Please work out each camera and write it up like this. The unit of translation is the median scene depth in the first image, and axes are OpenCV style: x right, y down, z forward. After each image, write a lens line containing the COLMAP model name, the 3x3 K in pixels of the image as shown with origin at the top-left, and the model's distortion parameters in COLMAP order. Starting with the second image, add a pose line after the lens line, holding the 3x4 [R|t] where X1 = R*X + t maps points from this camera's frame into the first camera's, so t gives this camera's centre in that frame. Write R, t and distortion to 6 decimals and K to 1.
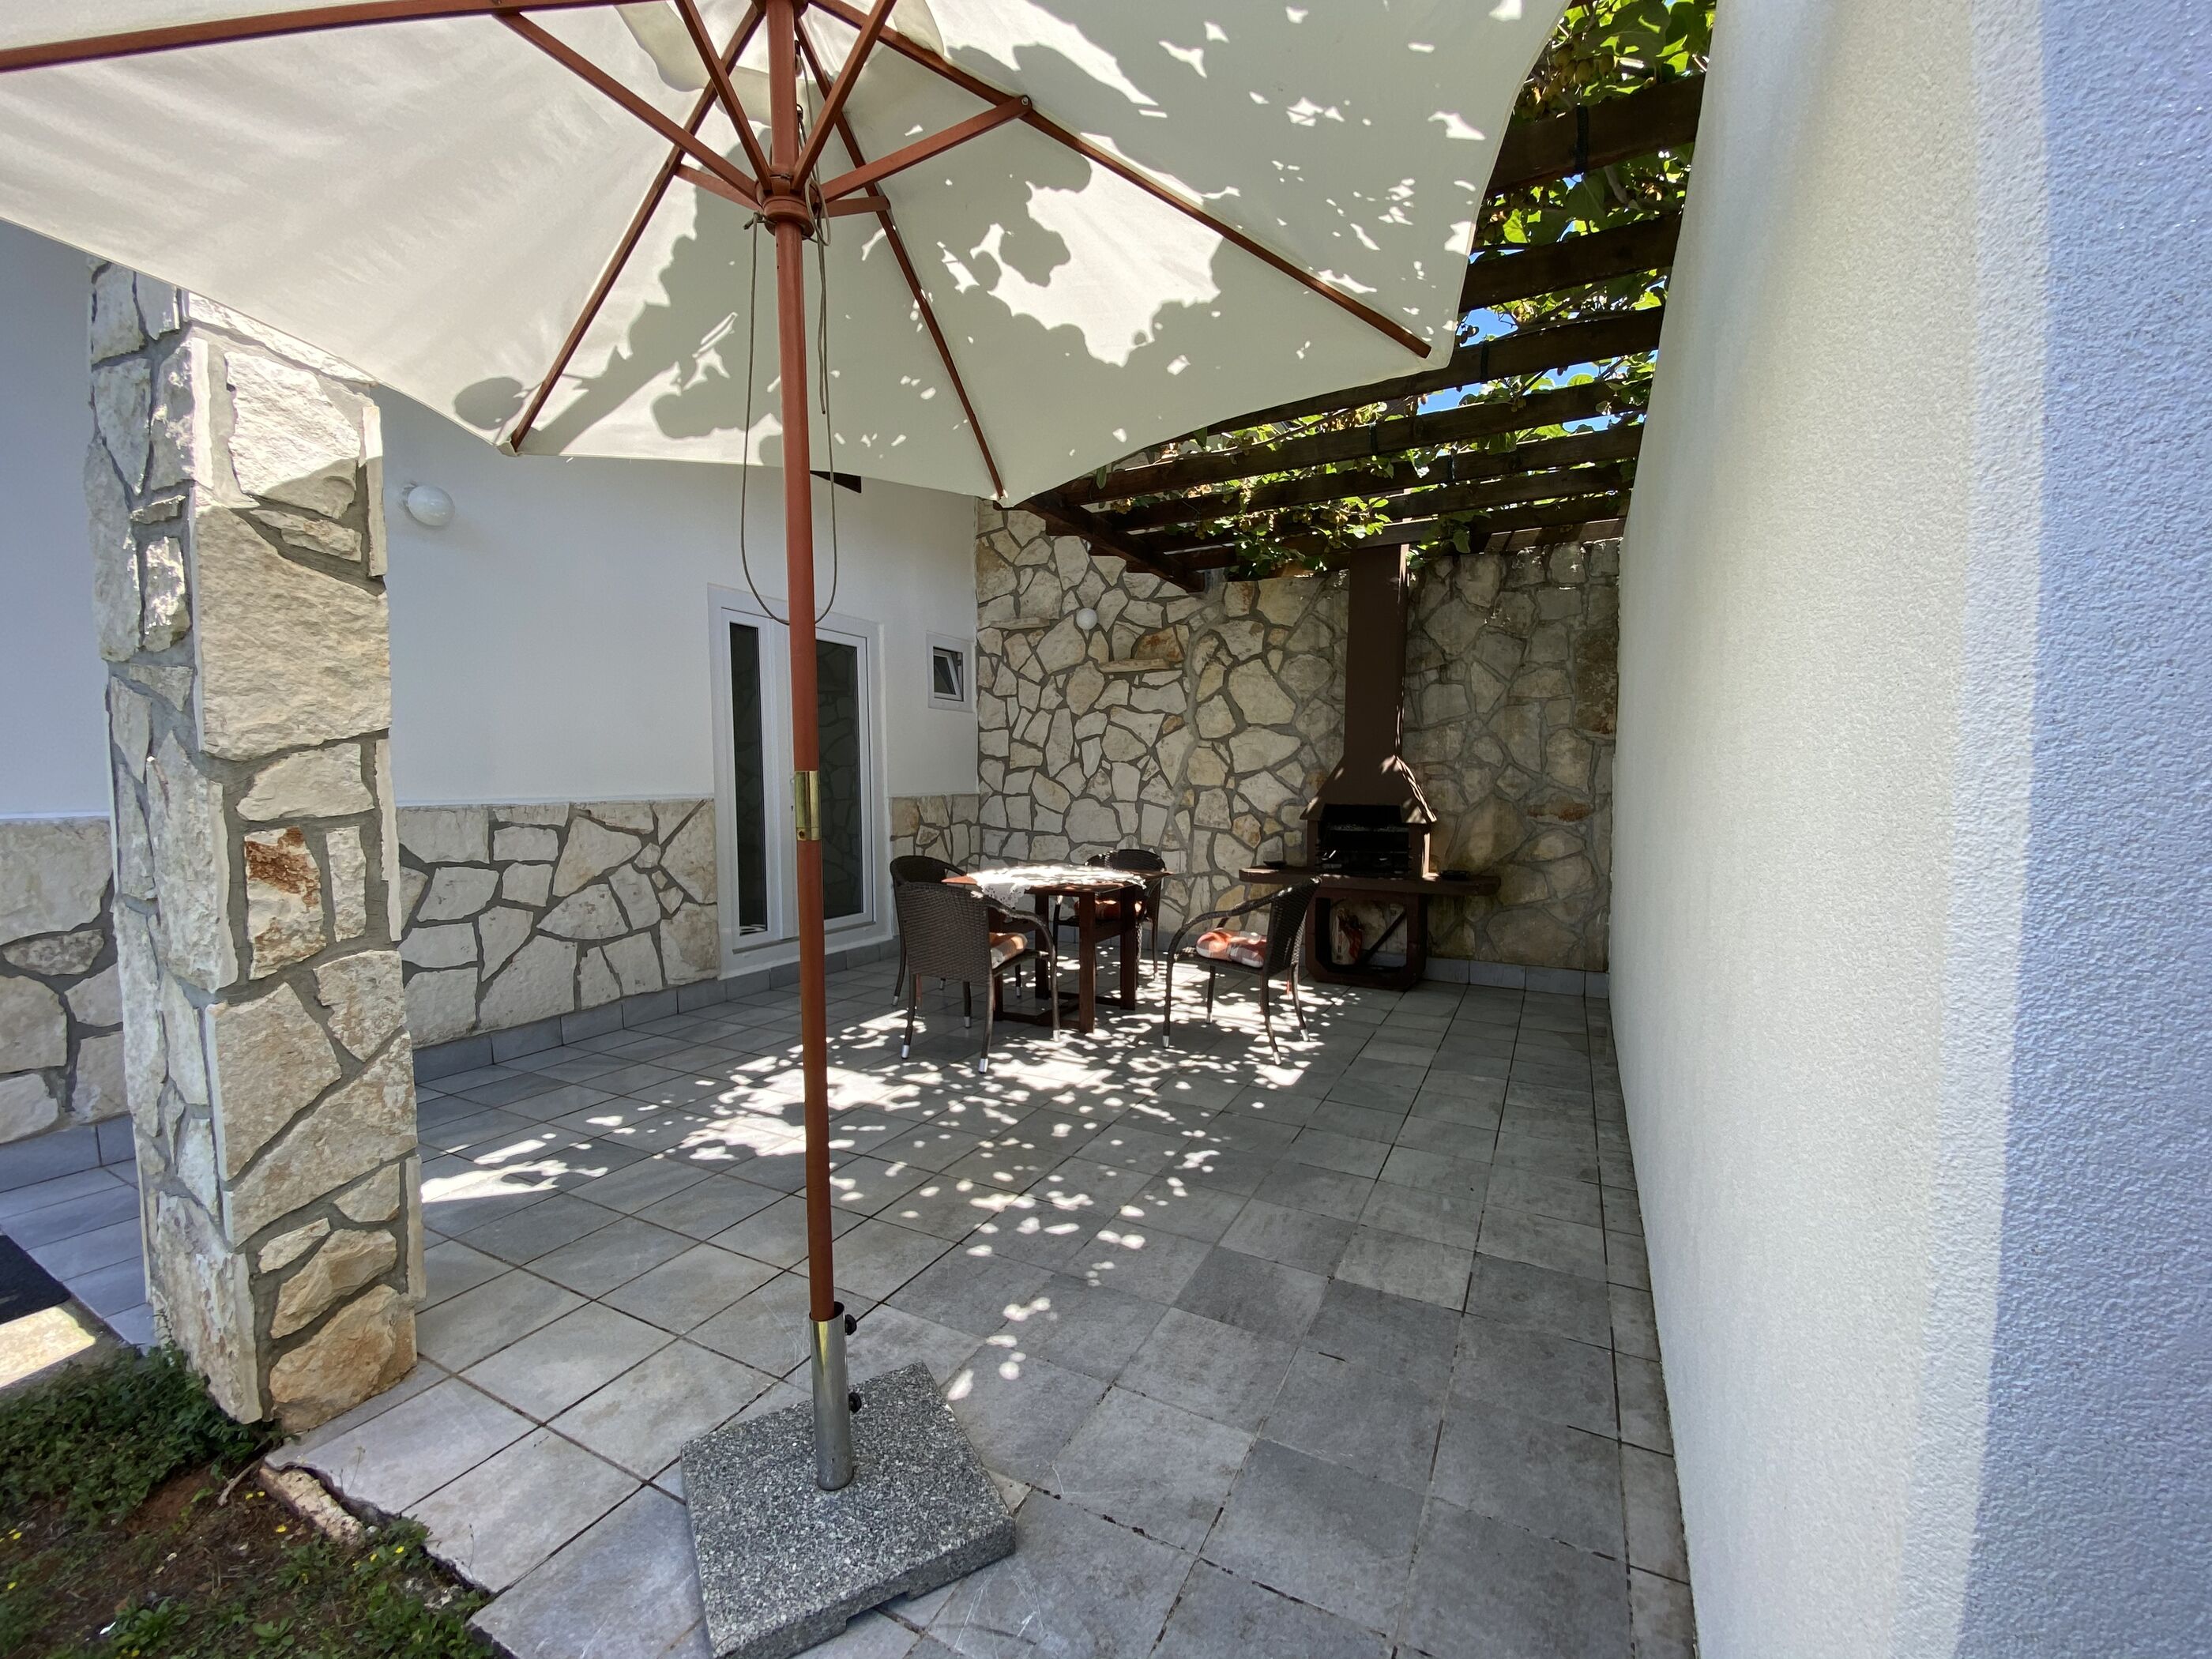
lens RADIAL K [[892.4, 0, 1087.1], [0, 892.4, 836.6], [0, 0, 1]] dist [0.016836, -0.018762]
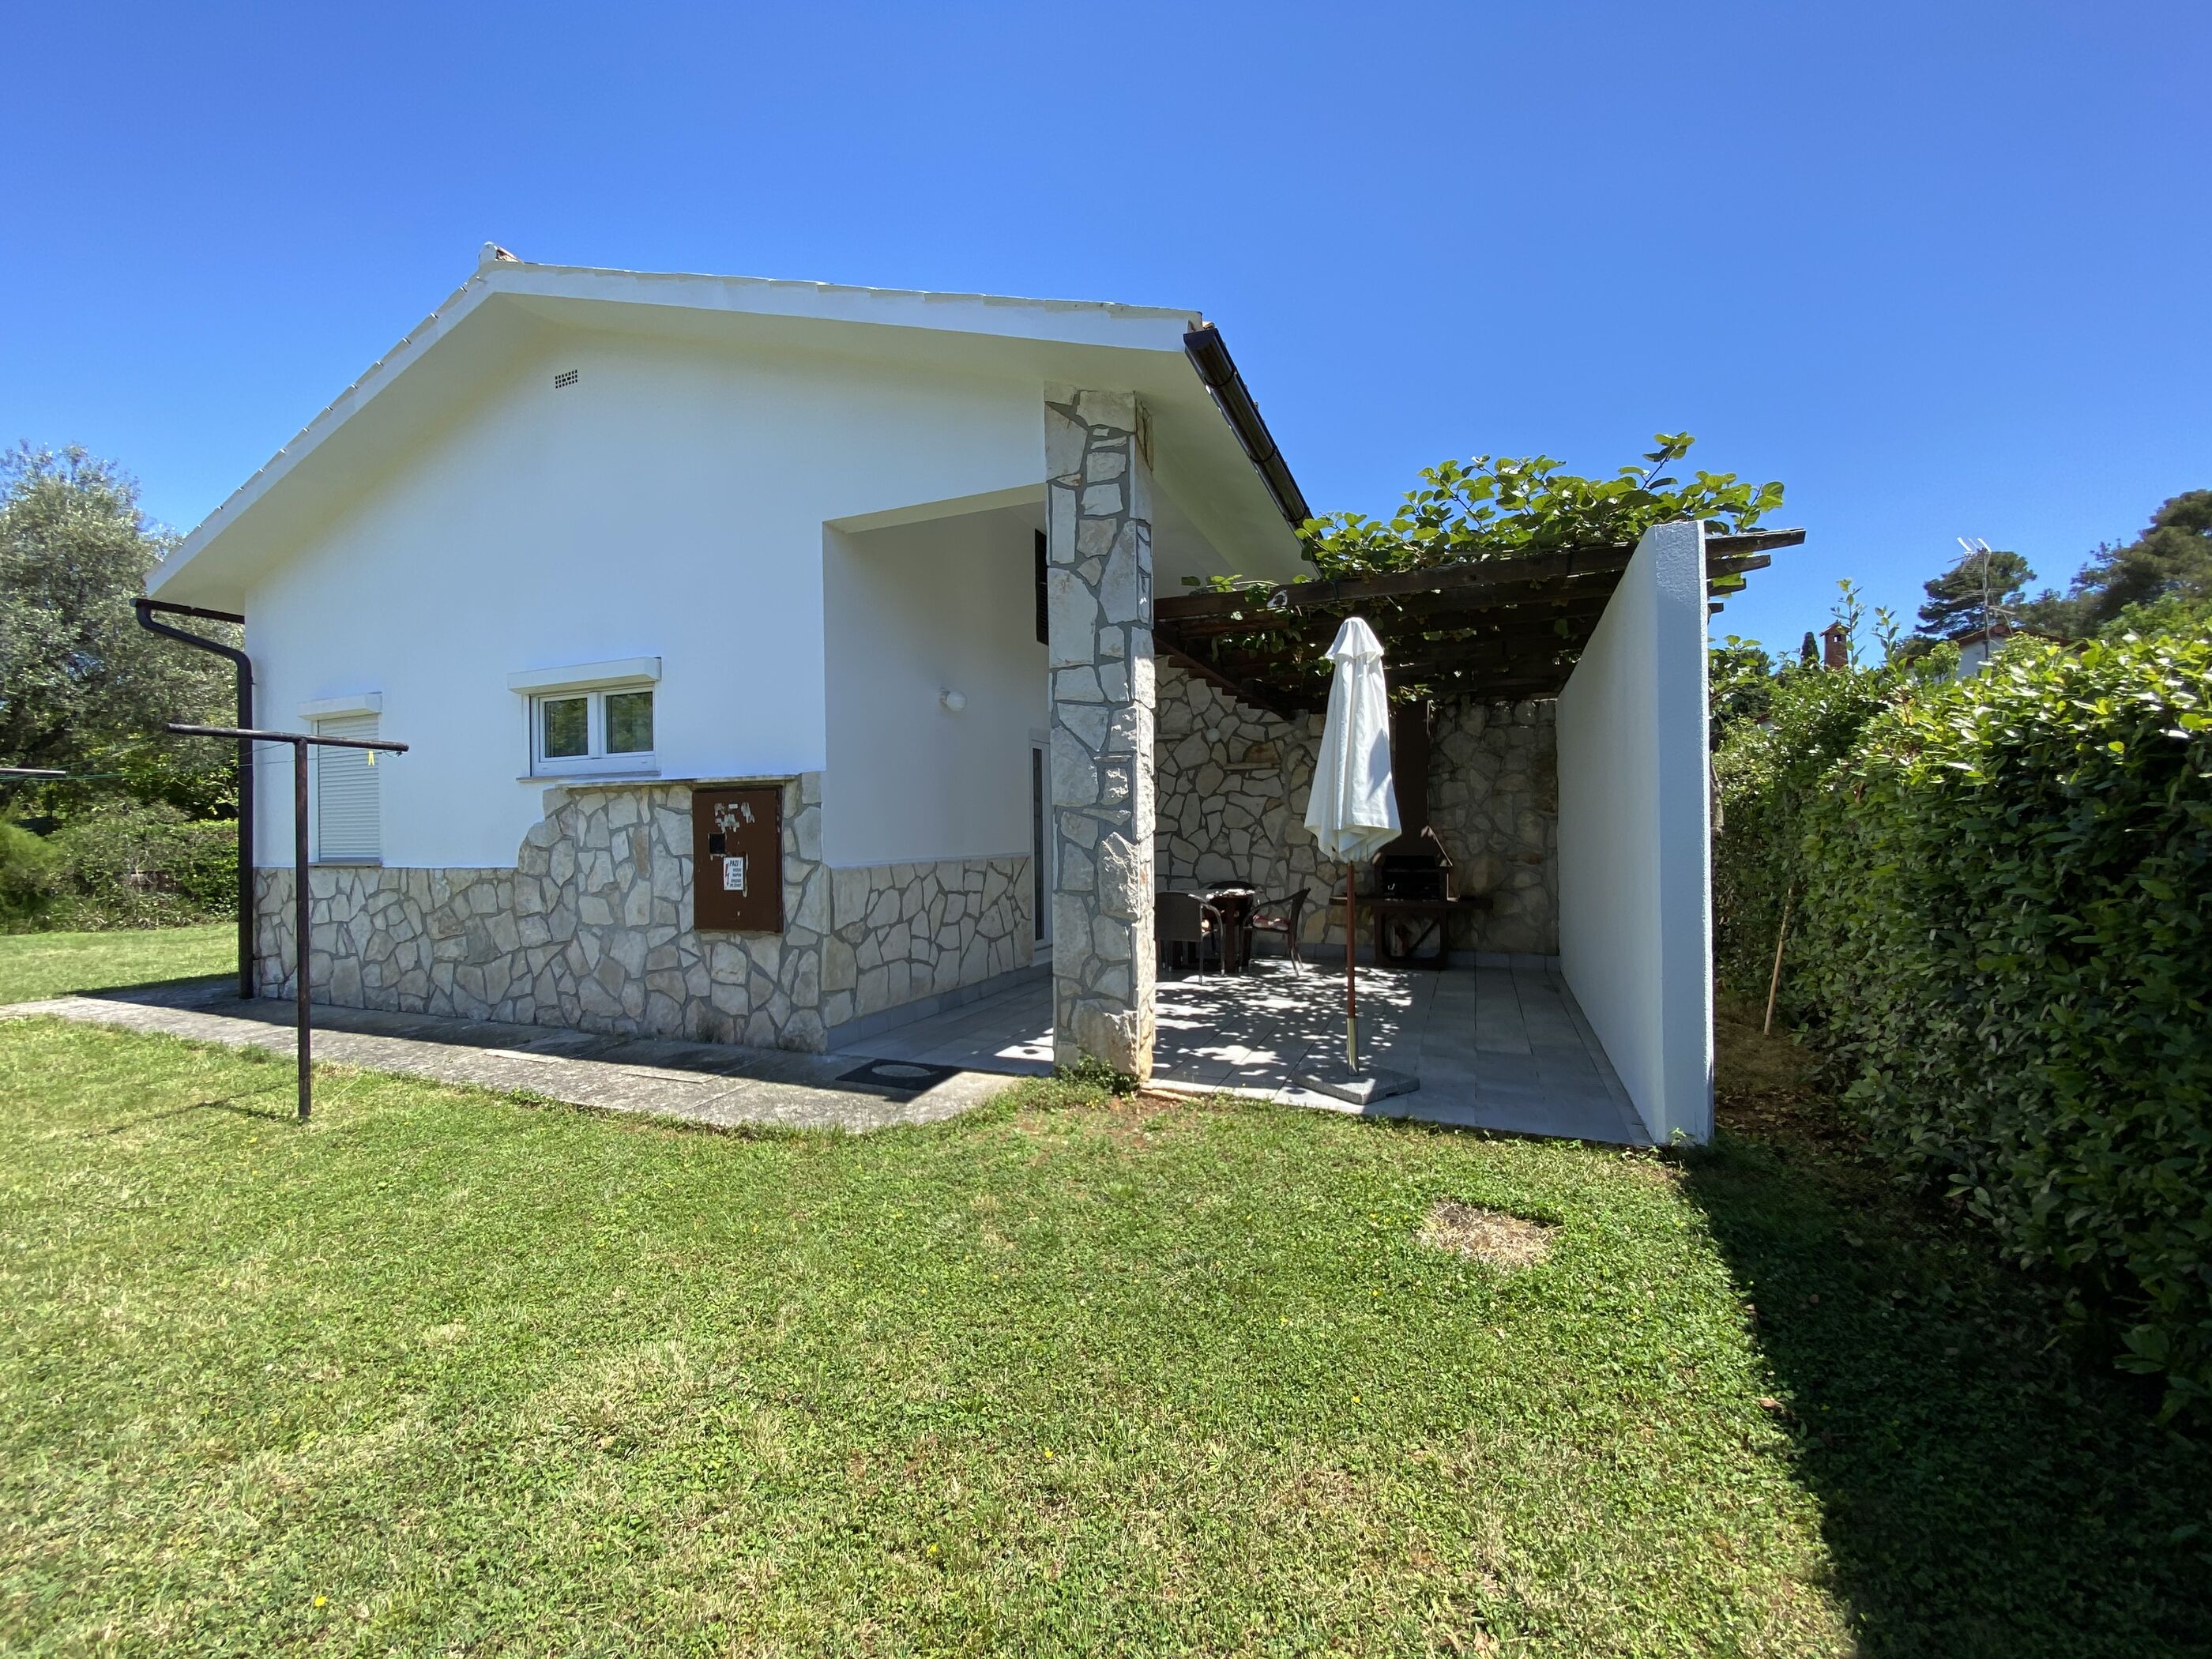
lens RADIAL K [[892.4, 0, 1084.4], [0, 892.4, 832.7], [0, 0, 1]] dist [0.016836, -0.018762]
pose [[0.997297, -0.006229, 0.073210, -0.412969], [0.011021, 0.997809, -0.065229, 0.022736], [-0.072643, 0.065859, 0.995181, -0.598338]]
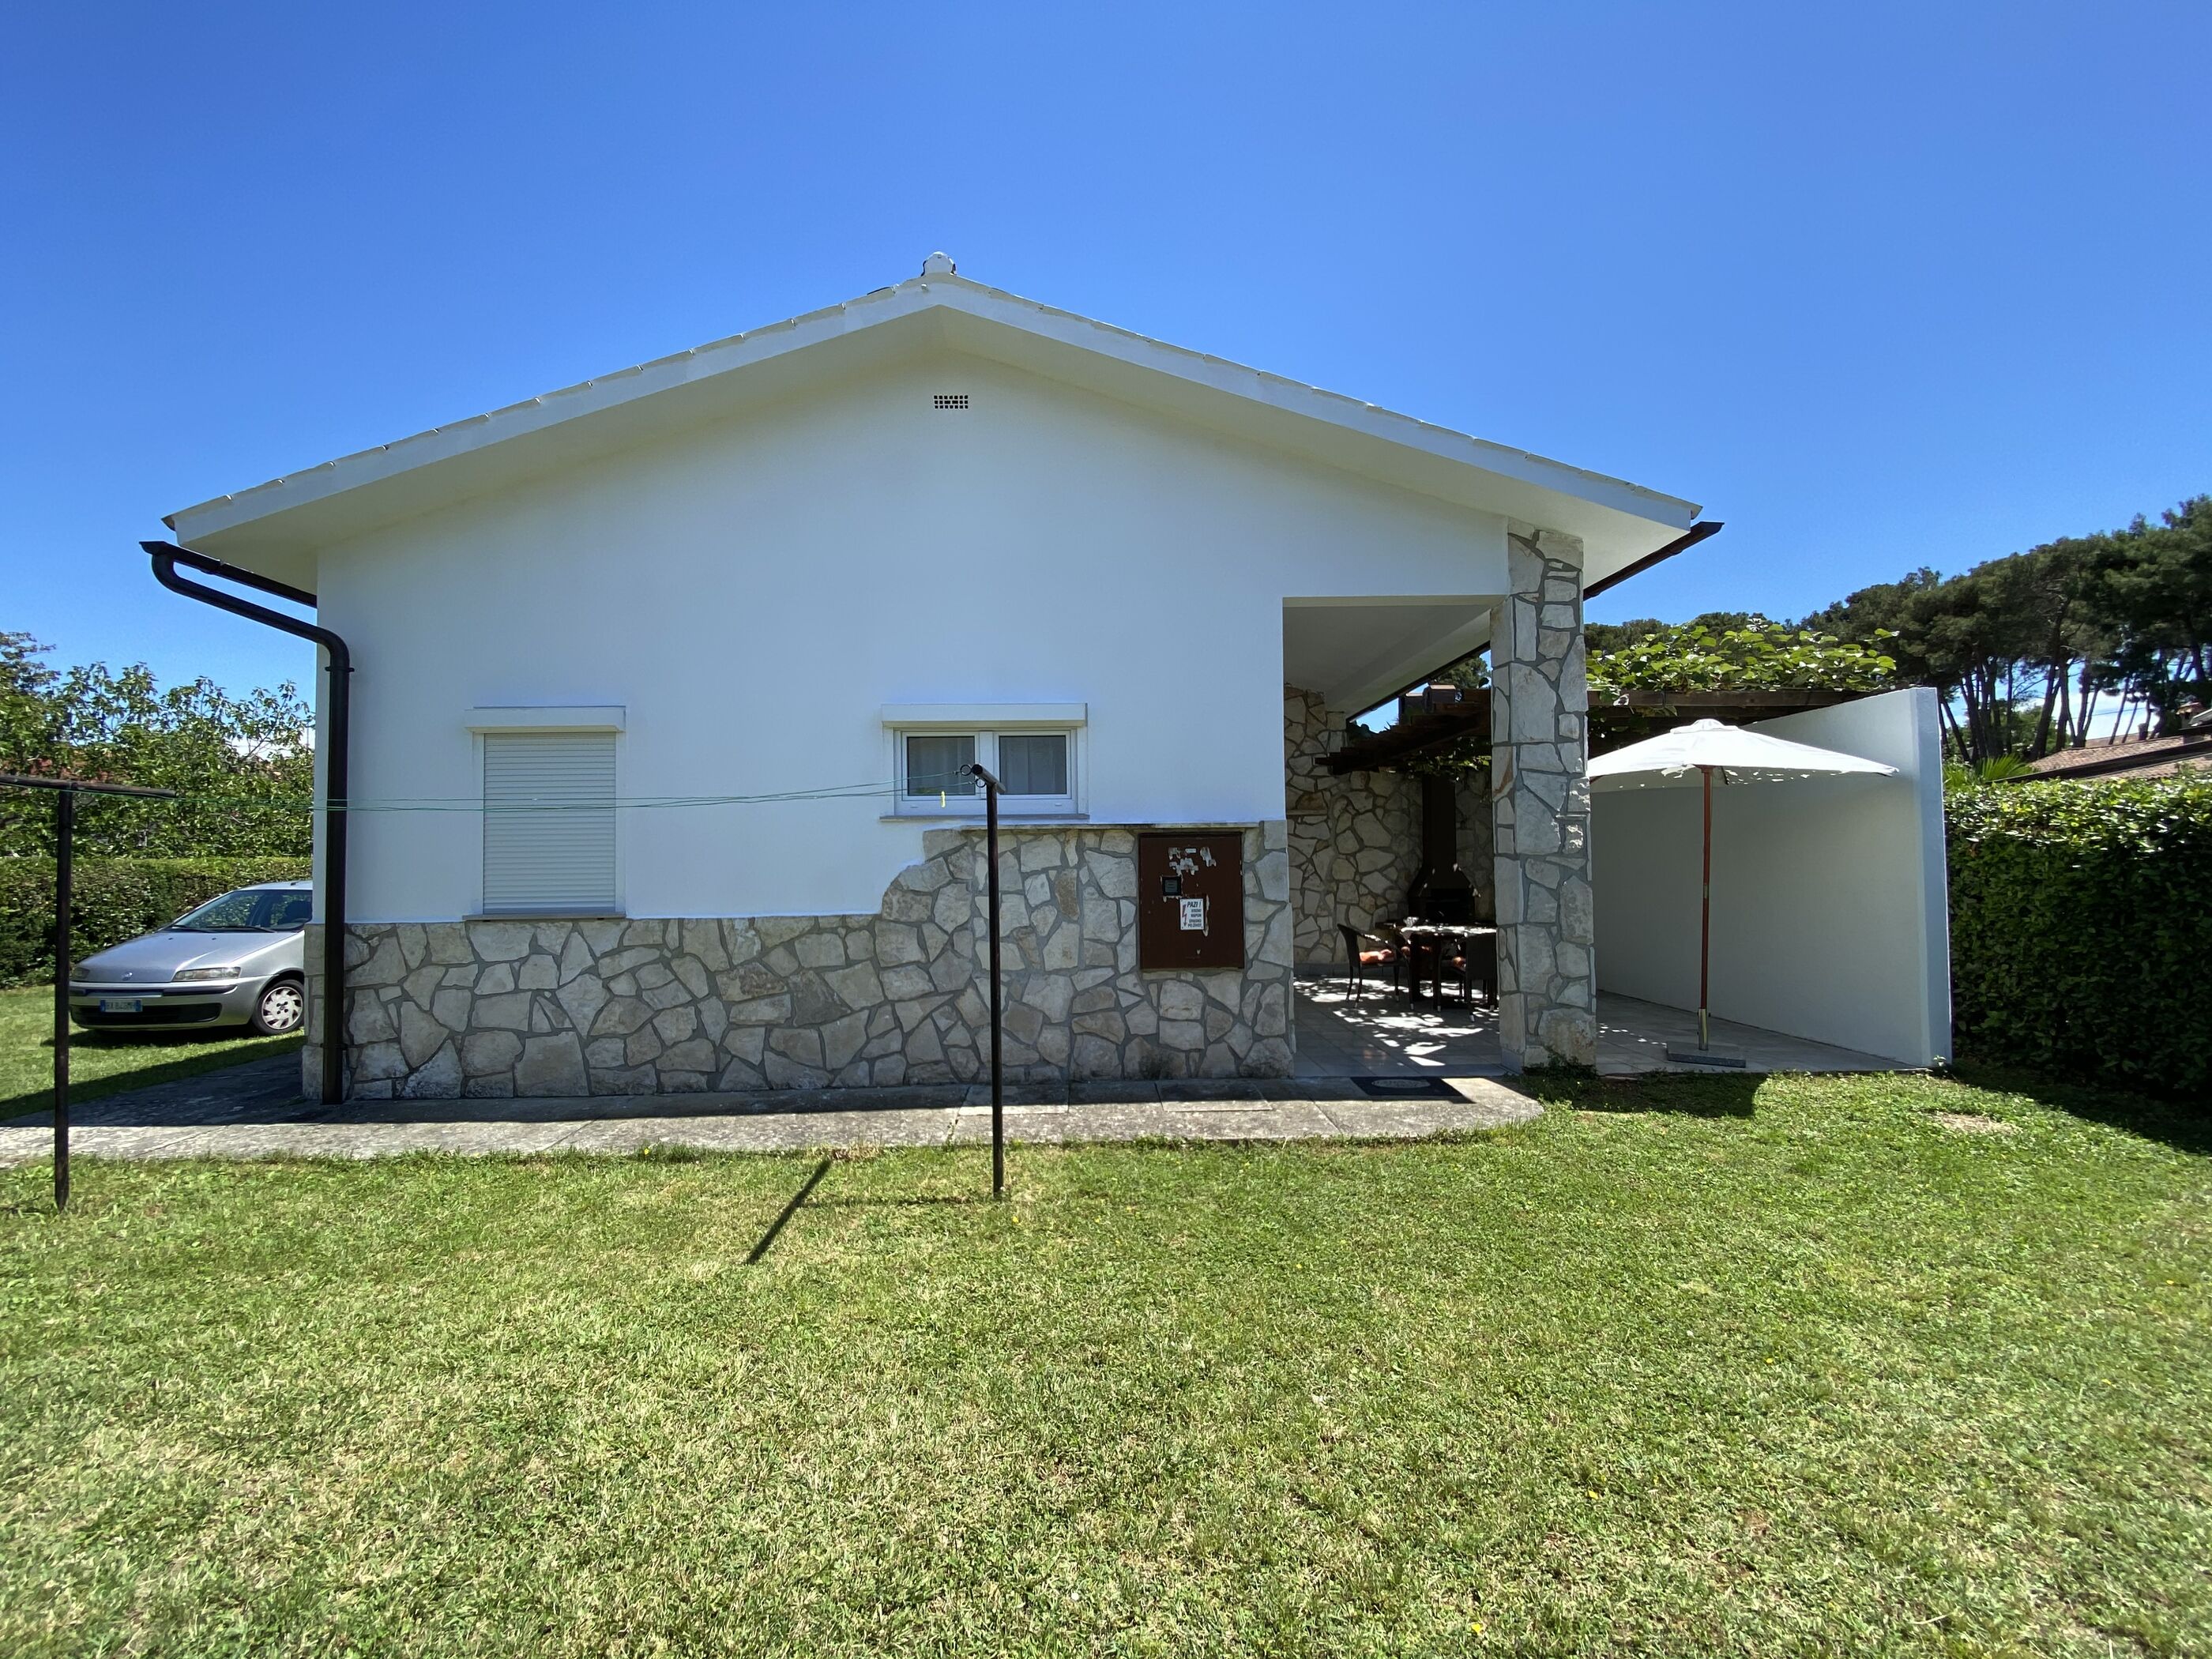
lens RADIAL K [[892.4, 0, 1081.8], [0, 892.4, 834.2], [0, 0, 1]] dist [0.016836, -0.018762]
pose [[0.880387, 0.007619, 0.474195, -1.444518], [0.039305, 0.995259, -0.088964, -0.009790], [-0.472625, 0.096961, 0.875913, -0.422179]]
